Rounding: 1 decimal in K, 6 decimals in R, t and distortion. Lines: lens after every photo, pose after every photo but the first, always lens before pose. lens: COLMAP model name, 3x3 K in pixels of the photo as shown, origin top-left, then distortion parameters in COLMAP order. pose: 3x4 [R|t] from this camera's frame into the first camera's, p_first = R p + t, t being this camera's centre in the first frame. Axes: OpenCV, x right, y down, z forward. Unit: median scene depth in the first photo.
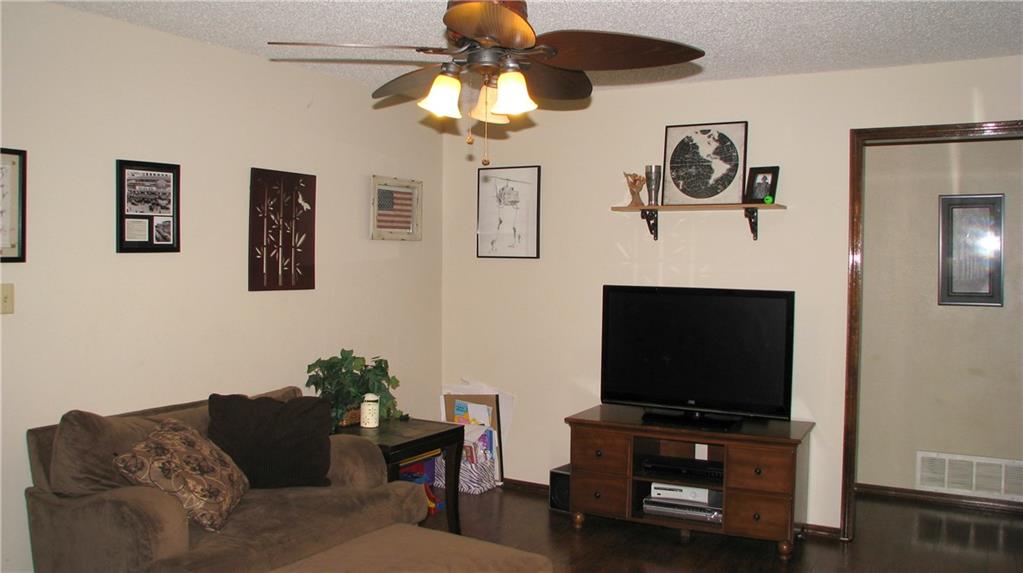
lens RADIAL K [[885.2, 0, 510.7], [0, 885.2, 284.5], [0, 0, 1]] dist [-0.168275, 0.089516]
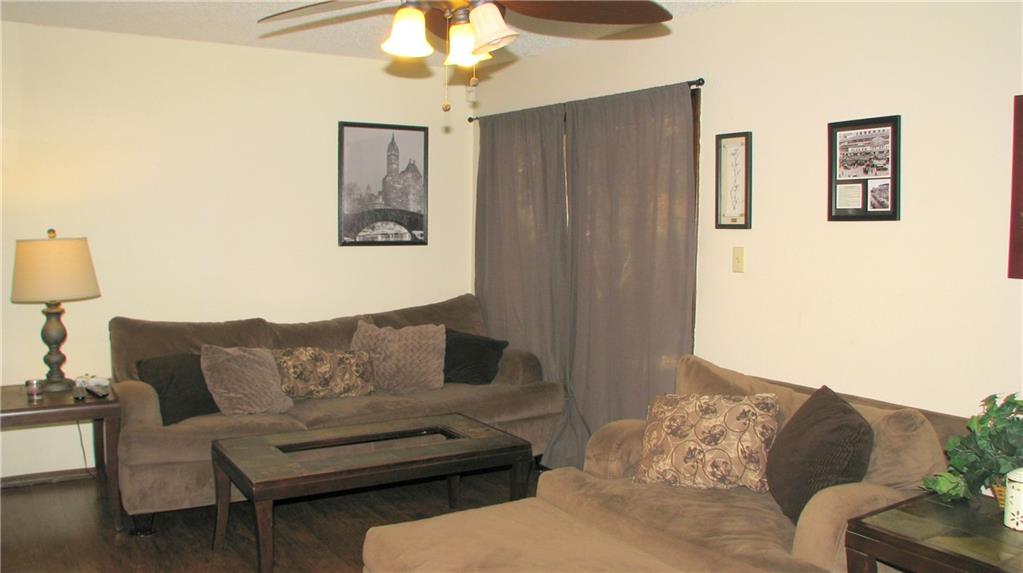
lens RADIAL K [[883.0, 0, 496.2], [0, 883.0, 277.5], [0, 0, 1]] dist [-0.129820, 0.021562]
pose [[-0.479406, 0.043334, -0.876522, 0.545076], [-0.041212, 0.996567, 0.071810, -0.027204], [0.876625, 0.070550, -0.475974, 1.096196]]
